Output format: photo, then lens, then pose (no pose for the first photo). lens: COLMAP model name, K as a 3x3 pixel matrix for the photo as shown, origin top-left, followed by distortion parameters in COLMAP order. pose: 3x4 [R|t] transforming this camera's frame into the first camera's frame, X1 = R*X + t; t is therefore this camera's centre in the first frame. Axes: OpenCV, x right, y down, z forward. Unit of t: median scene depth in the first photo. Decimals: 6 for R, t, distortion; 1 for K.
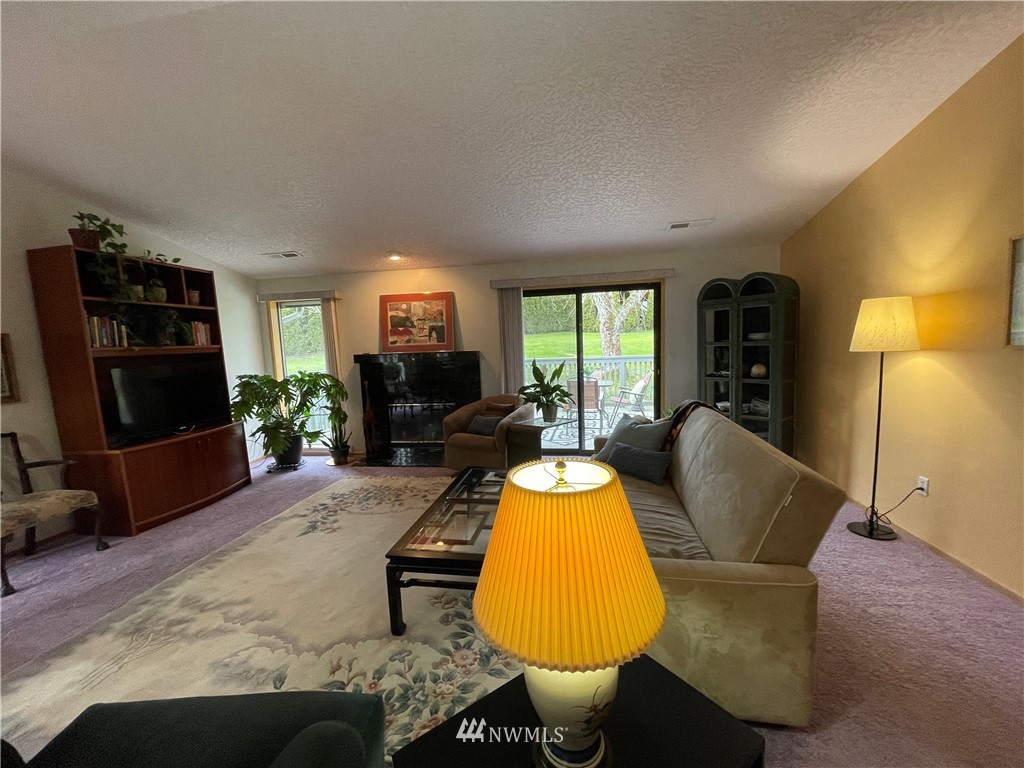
lens RADIAL K [[415.6, 0, 512.8], [0, 415.6, 386.6], [0, 0, 1]] dist [-0.000396, -0.000023]
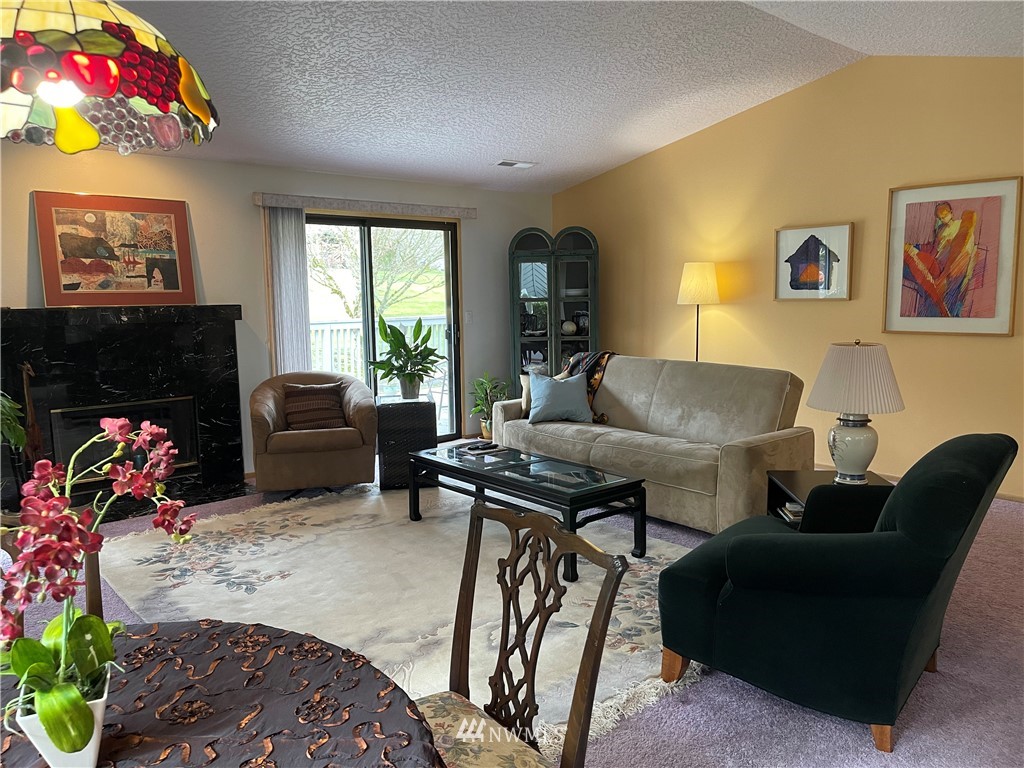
lens RADIAL K [[776.6, 0, 512.0], [0, 776.6, 384.0], [0, 0, 1]] dist [0.074662, -0.126234]
pose [[0.628955, -0.065533, 0.774675, -0.759325], [0.074952, 0.996911, 0.023480, 0.034717], [-0.773820, 0.043295, 0.631924, -0.030703]]
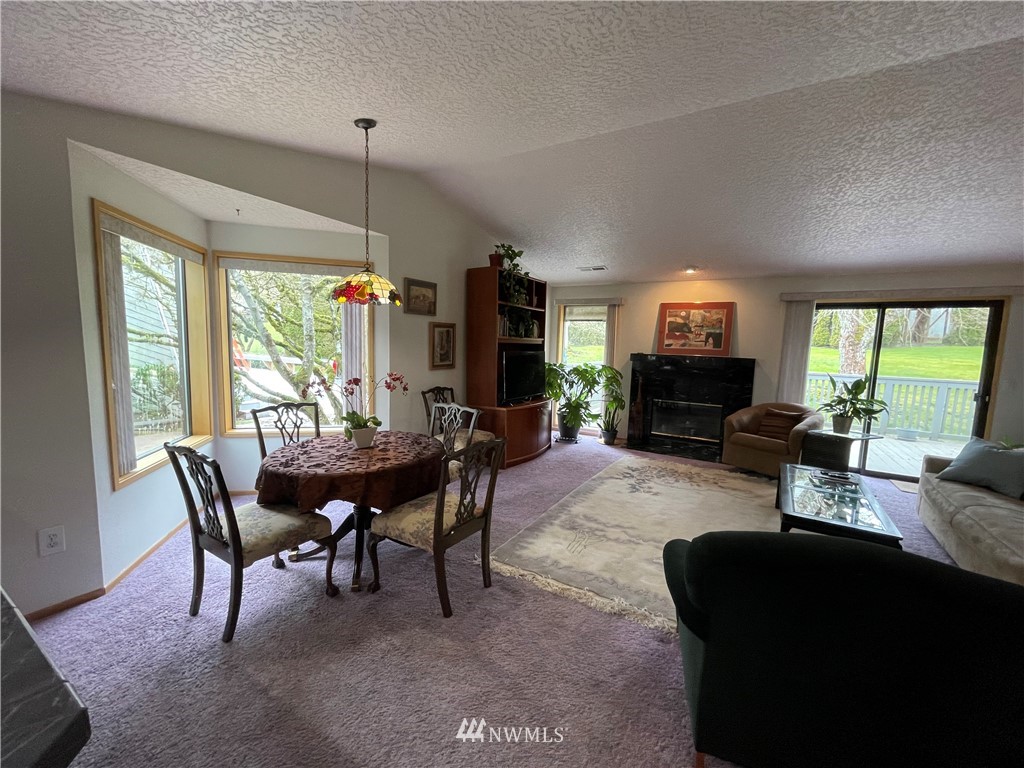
lens RADIAL K [[415.6, 0, 512.8], [0, 415.6, 386.6], [0, 0, 1]] dist [-0.000396, -0.000023]
pose [[0.924252, 0.107077, -0.366461, -0.272779], [-0.107896, 0.993994, 0.018312, 0.033305], [0.366220, 0.022614, 0.930253, -0.218182]]
